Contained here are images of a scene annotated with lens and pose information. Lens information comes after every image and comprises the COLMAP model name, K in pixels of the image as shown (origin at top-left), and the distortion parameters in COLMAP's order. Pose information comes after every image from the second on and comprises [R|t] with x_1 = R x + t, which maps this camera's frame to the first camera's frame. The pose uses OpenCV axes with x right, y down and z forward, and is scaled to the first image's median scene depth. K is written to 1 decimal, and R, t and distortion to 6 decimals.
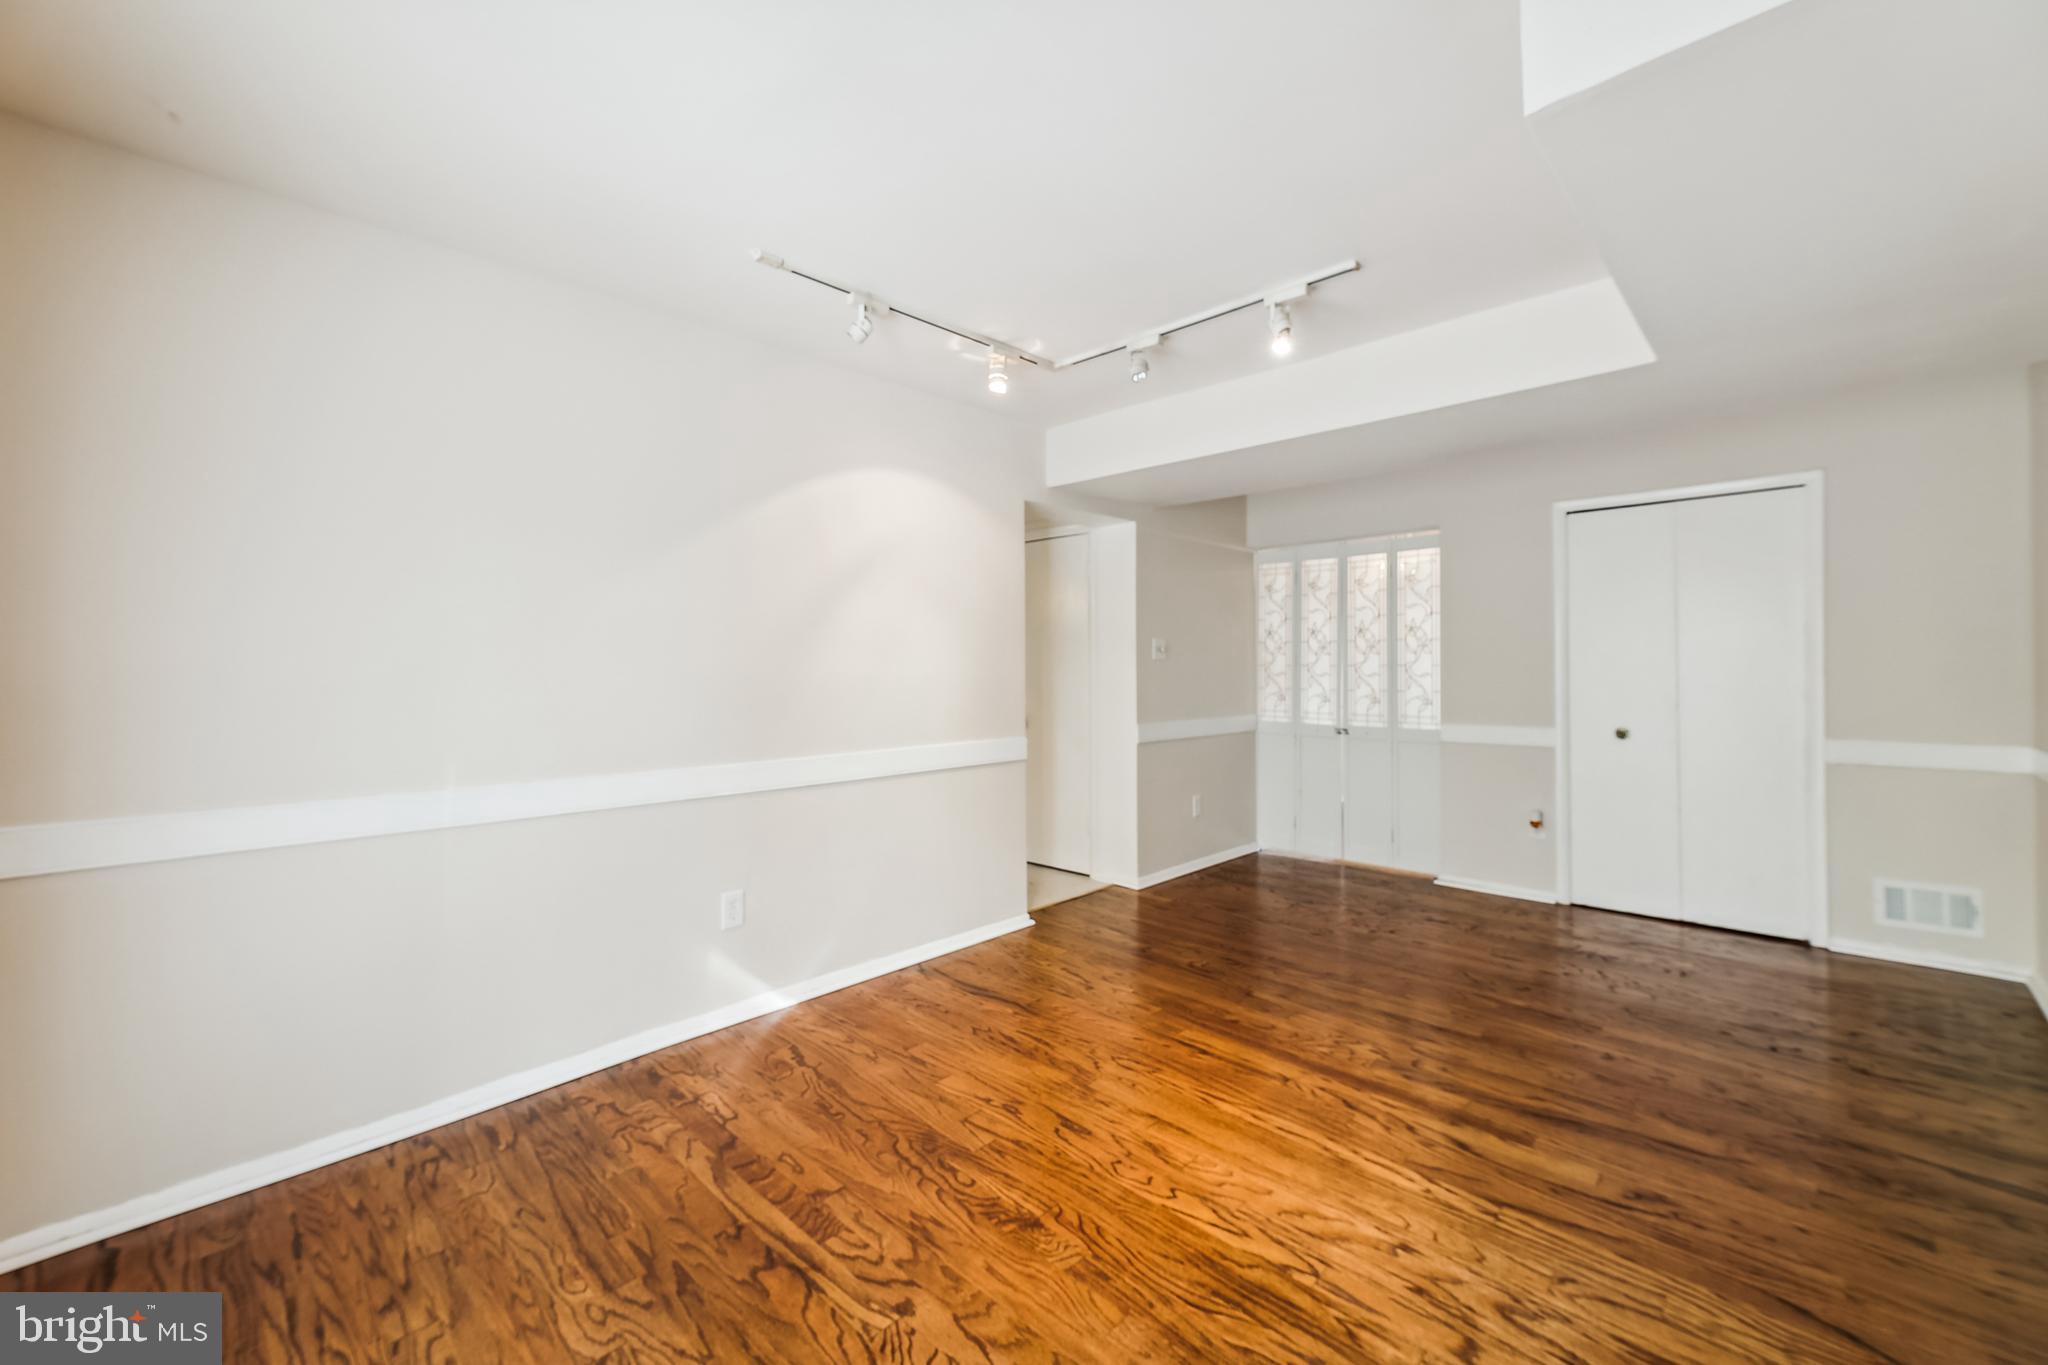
lens RADIAL K [[838.5, 0, 1026.6], [0, 838.5, 675.3], [0, 0, 1]] dist [0.016900, -0.001119]
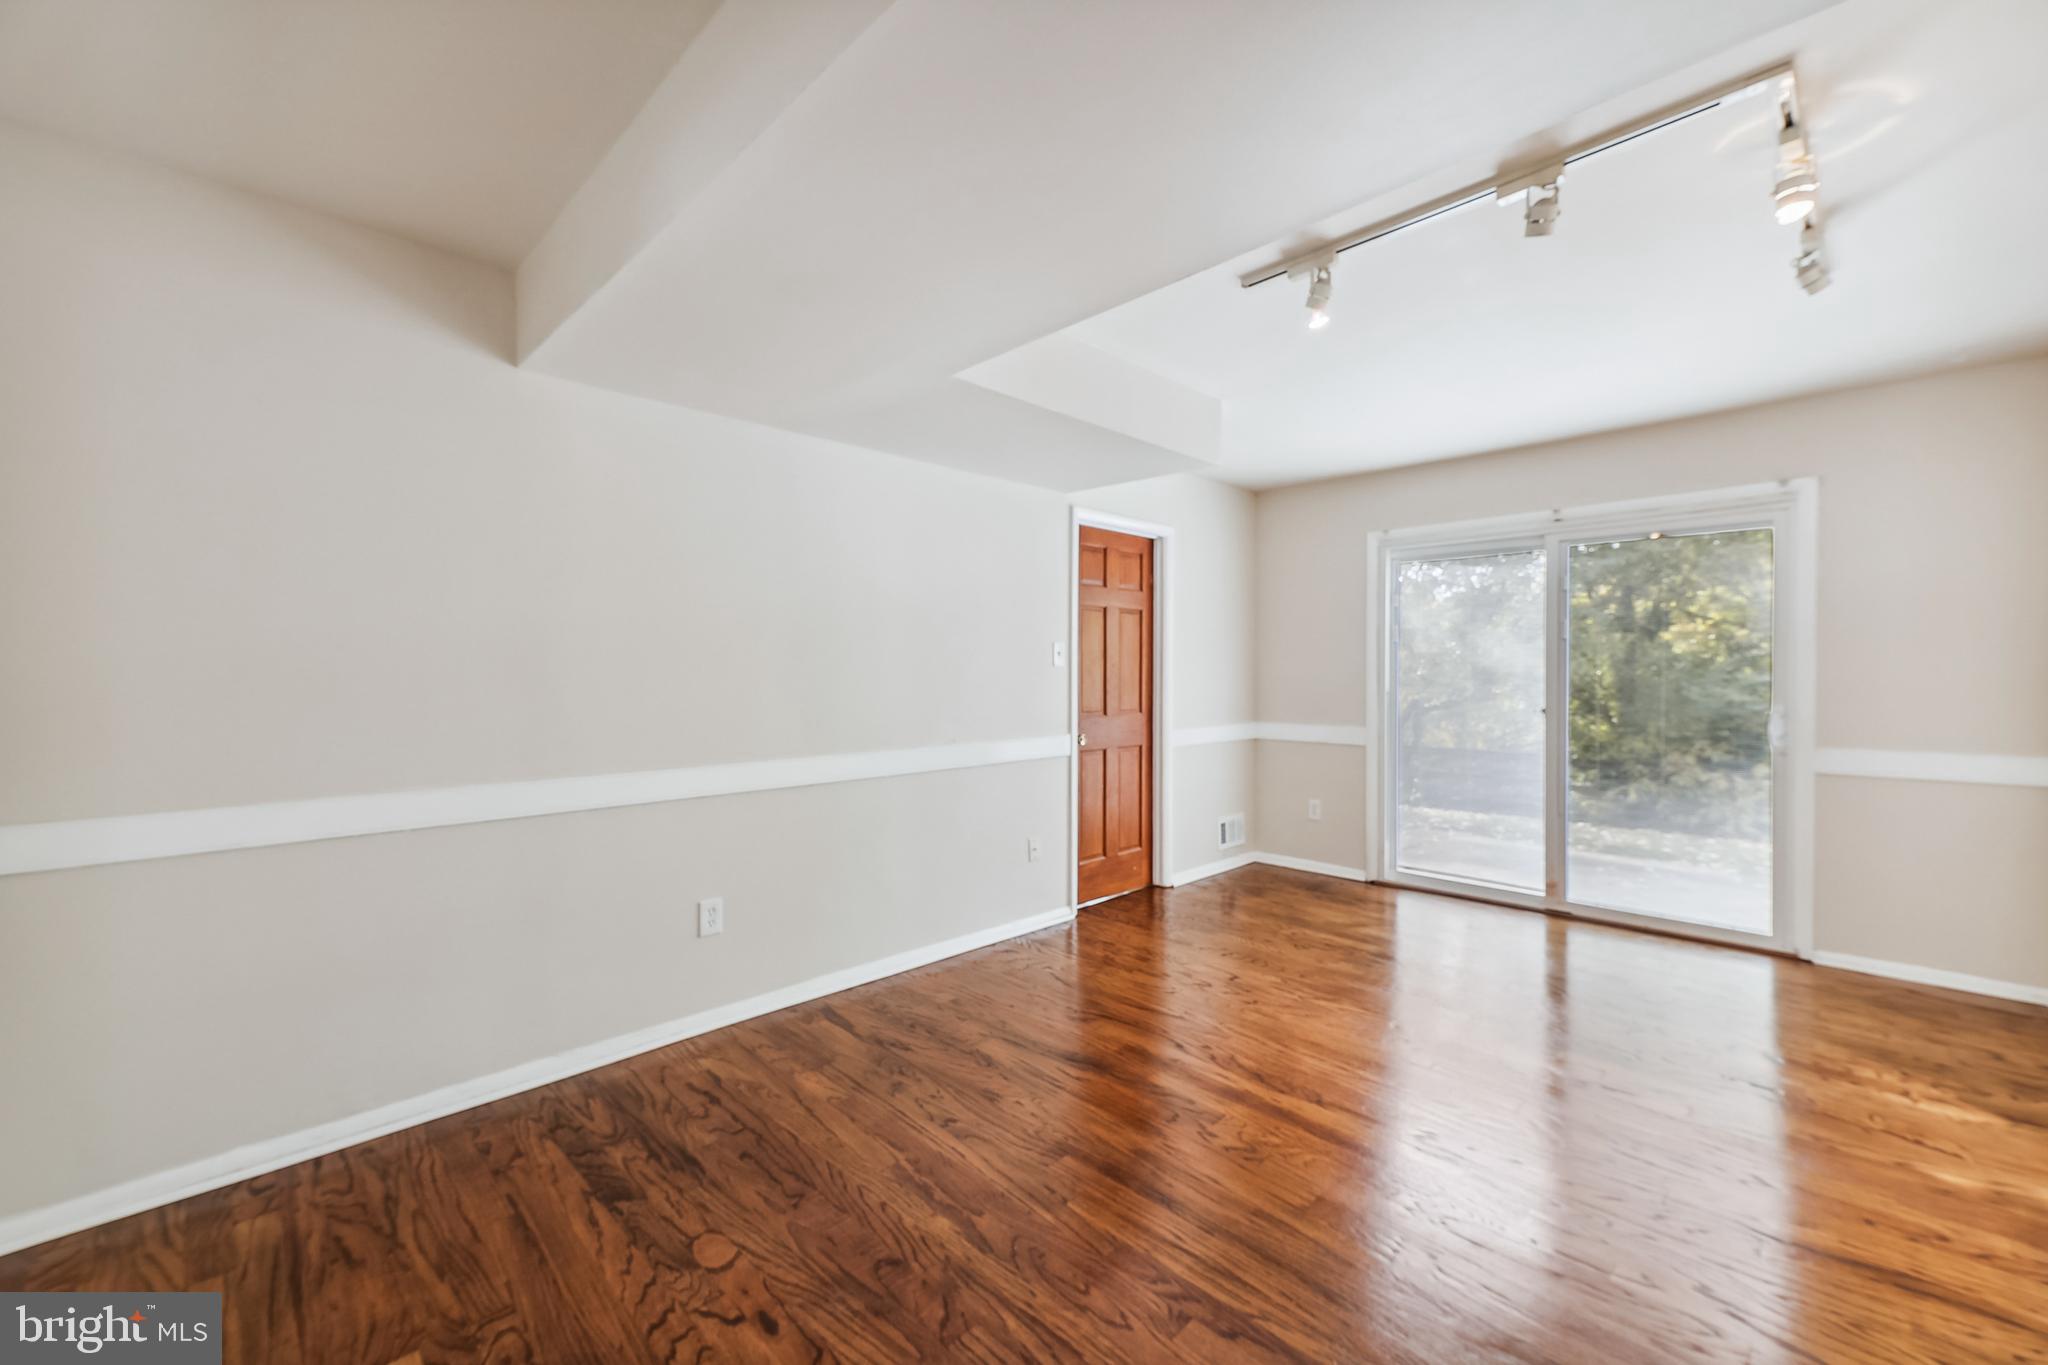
lens RADIAL K [[838.5, 0, 1019.4], [0, 838.5, 678.9], [0, 0, 1]] dist [0.016900, -0.001119]
pose [[-0.999438, 0.005612, 0.033034, 0.648833], [0.006189, 0.999829, 0.017399, -0.026346], [-0.032931, 0.017594, -0.999303, 2.076147]]
